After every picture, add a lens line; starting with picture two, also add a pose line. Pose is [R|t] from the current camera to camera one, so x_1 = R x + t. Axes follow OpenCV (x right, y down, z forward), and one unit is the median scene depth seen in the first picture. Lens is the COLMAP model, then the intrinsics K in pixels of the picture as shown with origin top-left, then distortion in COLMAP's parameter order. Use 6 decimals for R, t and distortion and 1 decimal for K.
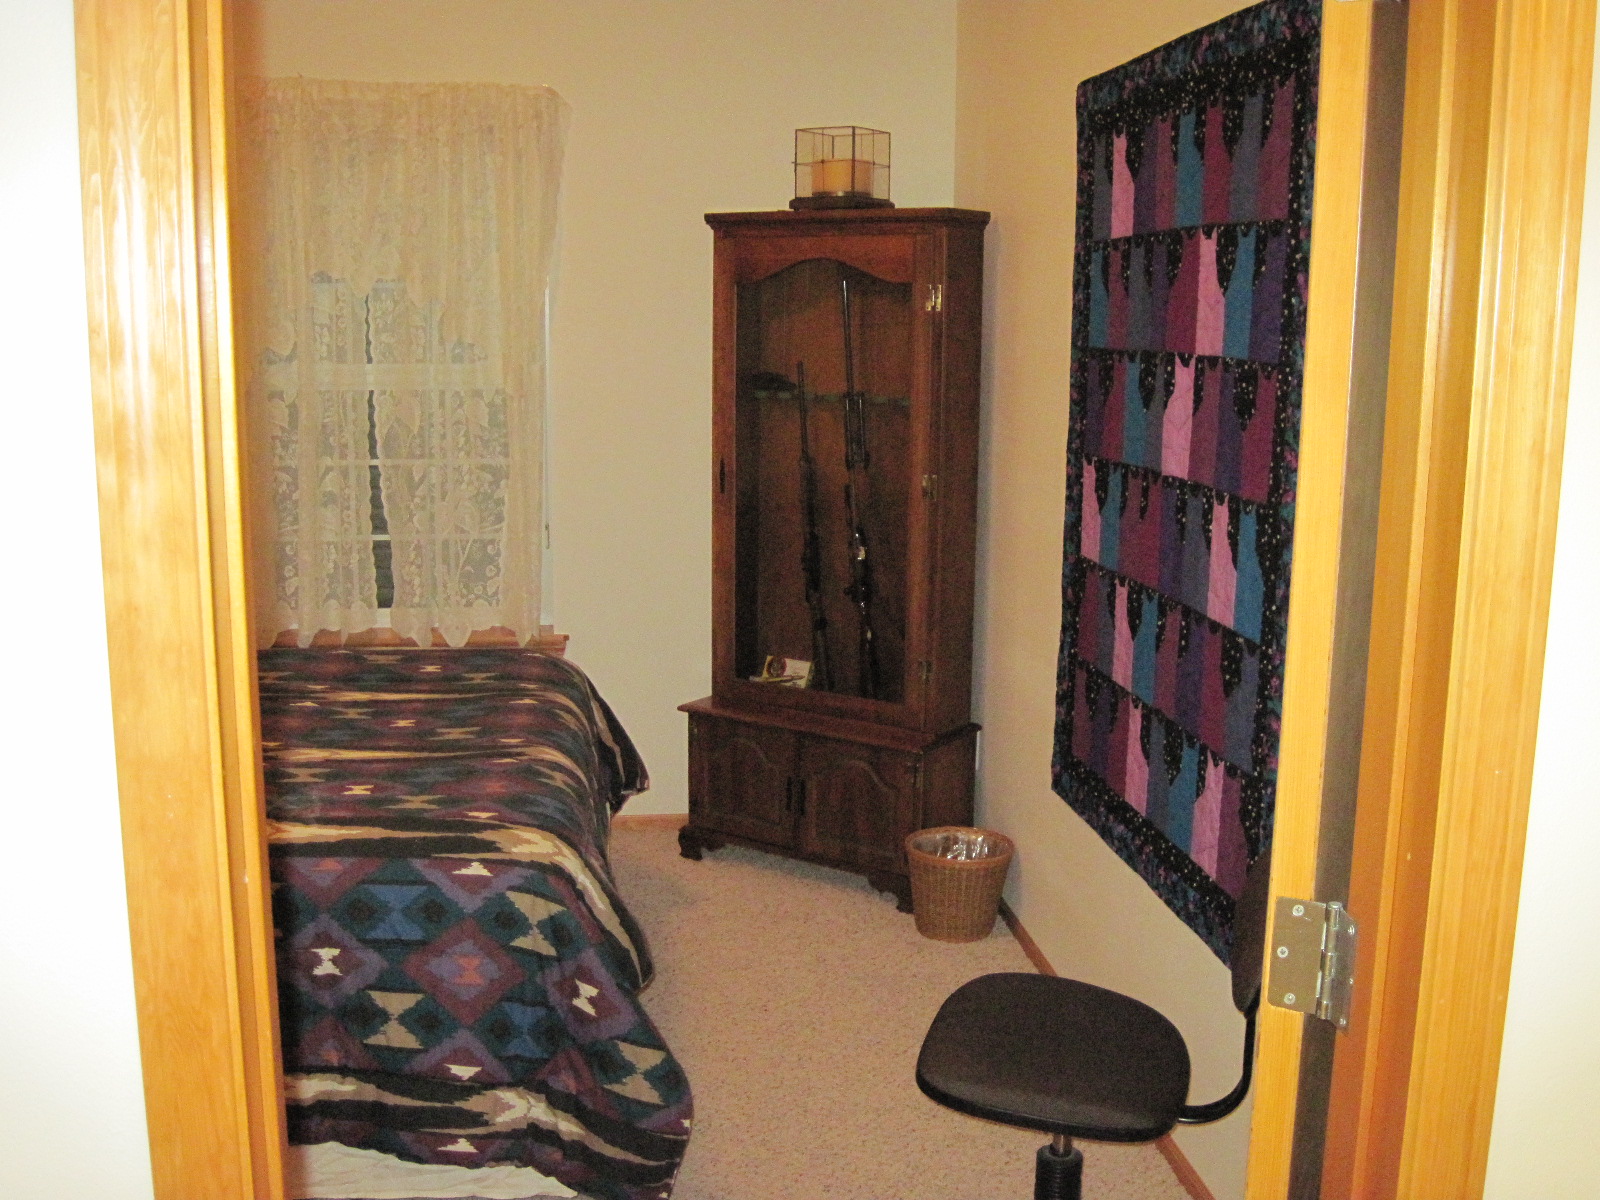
lens RADIAL K [[1662.1, 0, 790.5], [0, 1662.1, 607.3], [0, 0, 1]] dist [-0.127869, 0.040337]
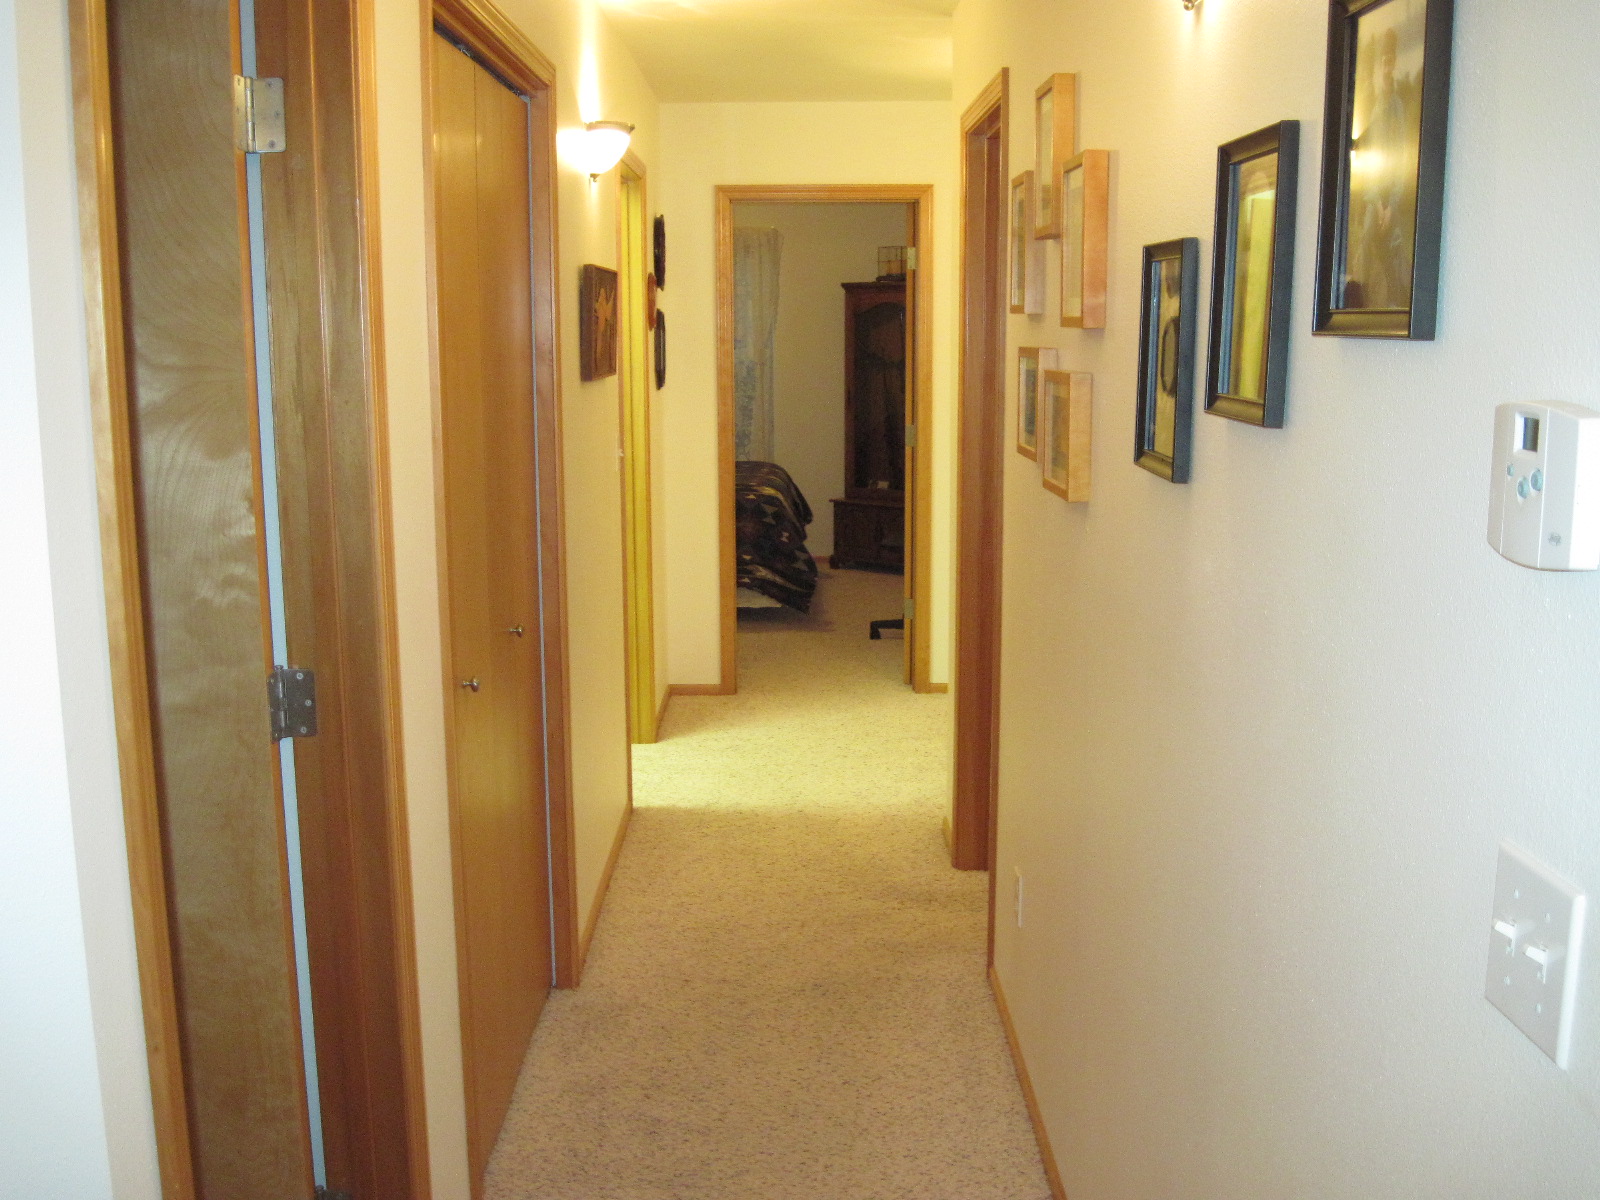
lens RADIAL K [[1662.1, 0, 790.5], [0, 1662.1, 607.3], [0, 0, 1]] dist [-0.127869, 0.040337]
pose [[0.991675, 0.008297, -0.128497, 0.193600], [-0.008931, 0.999951, -0.004359, 0.244603], [0.128455, 0.005470, 0.991700, -1.407133]]
